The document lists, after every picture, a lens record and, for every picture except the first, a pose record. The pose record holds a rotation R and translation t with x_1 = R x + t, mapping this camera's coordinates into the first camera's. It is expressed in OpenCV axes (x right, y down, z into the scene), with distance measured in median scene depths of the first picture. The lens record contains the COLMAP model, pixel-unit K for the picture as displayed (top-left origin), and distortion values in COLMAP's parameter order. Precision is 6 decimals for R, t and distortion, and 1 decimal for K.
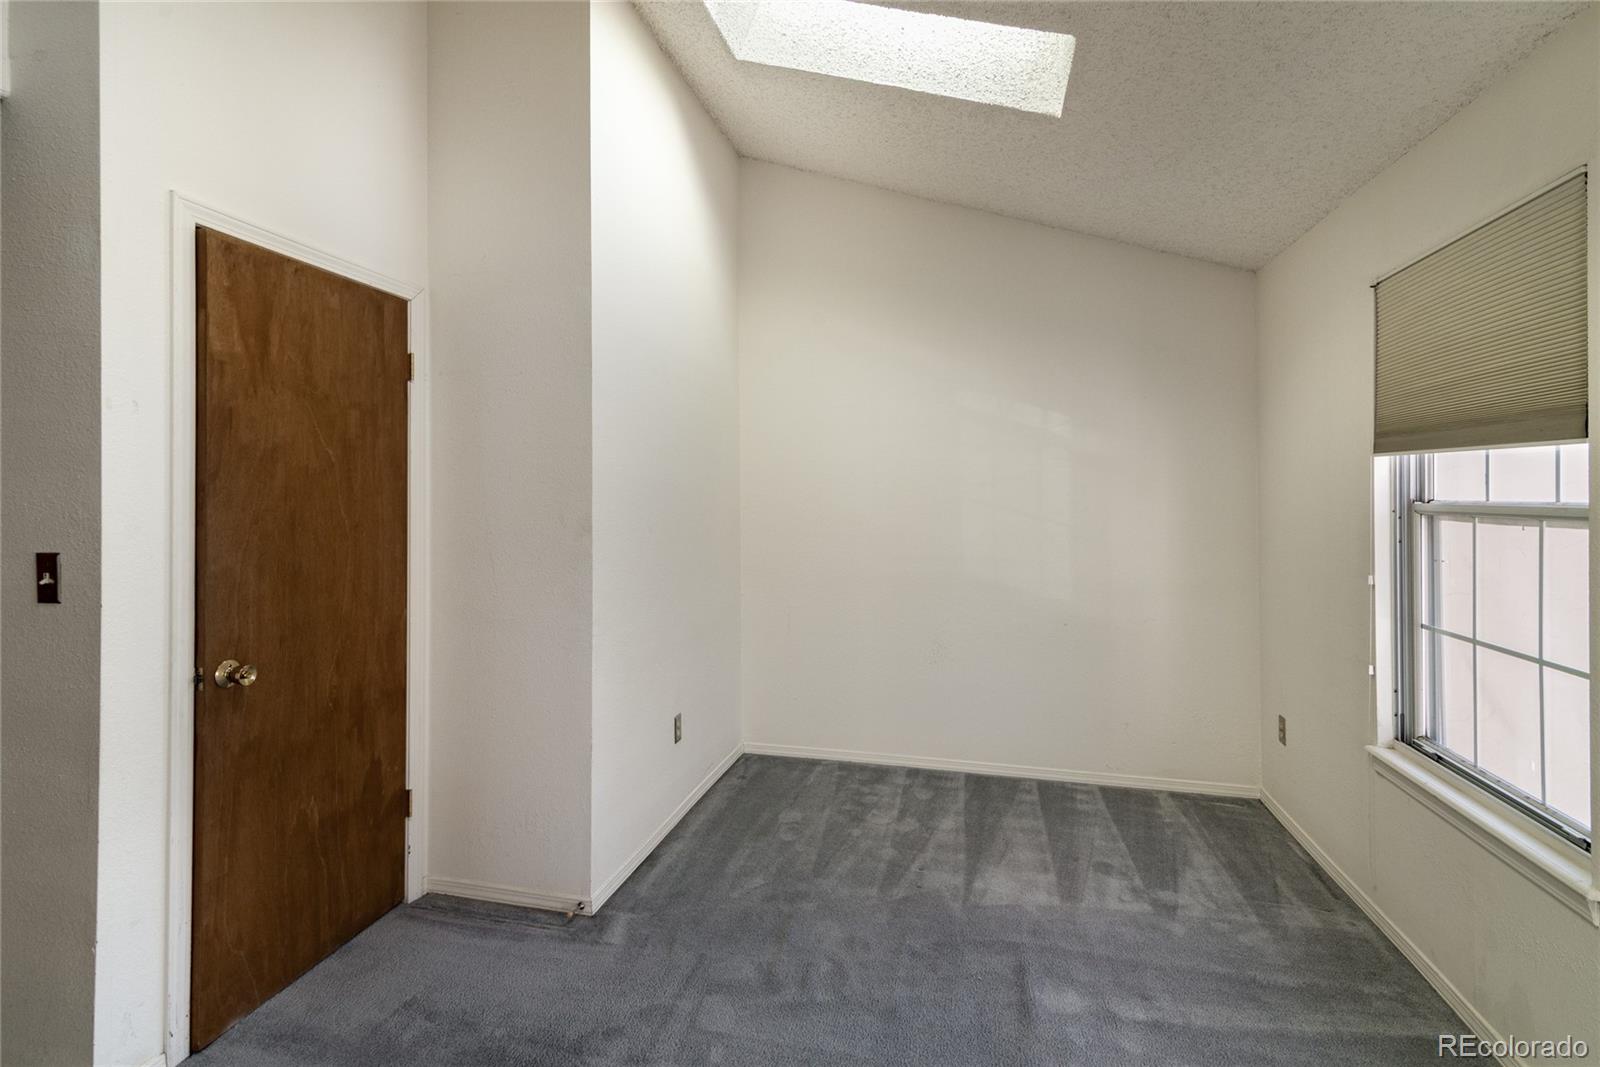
lens RADIAL K [[753.1, 0, 806.9], [0, 753.1, 492.2], [0, 0, 1]] dist [0.017579, -0.001218]
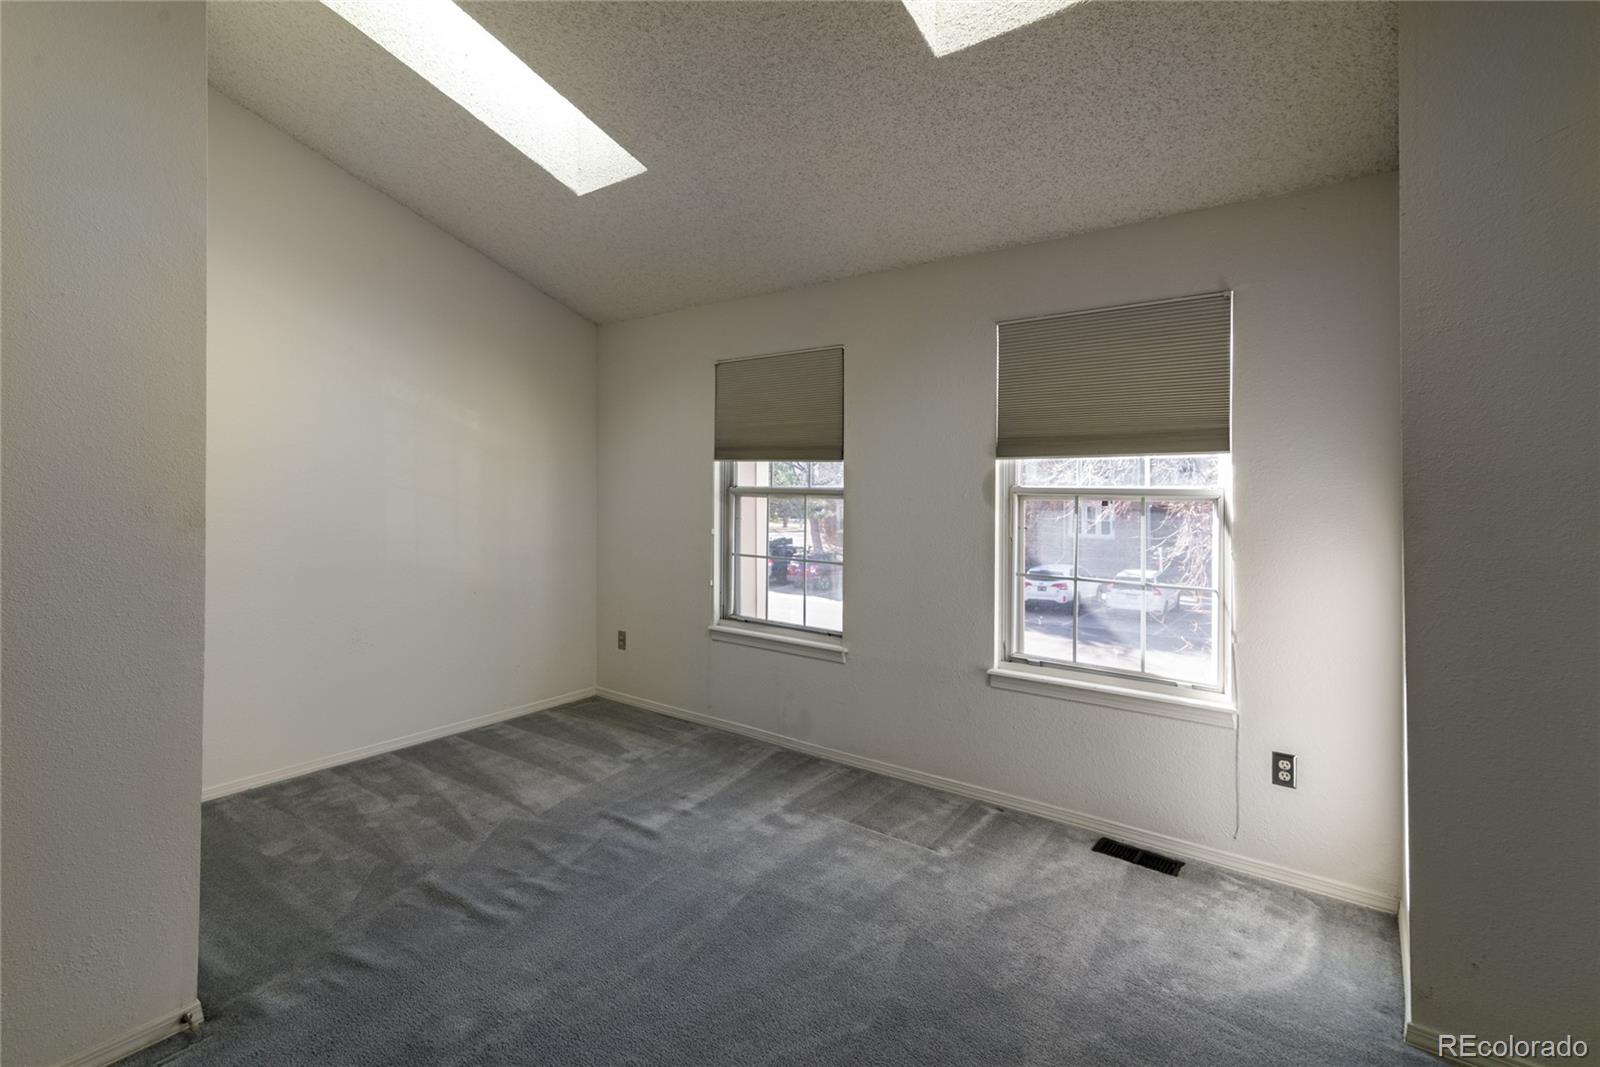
lens RADIAL K [[753.1, 0, 781.9], [0, 753.1, 485.8], [0, 0, 1]] dist [0.017579, -0.001218]
pose [[0.411754, -0.003883, 0.911287, -0.805696], [-0.008386, 0.999932, 0.008050, -0.006034], [-0.911257, -0.010957, 0.411693, 0.144202]]
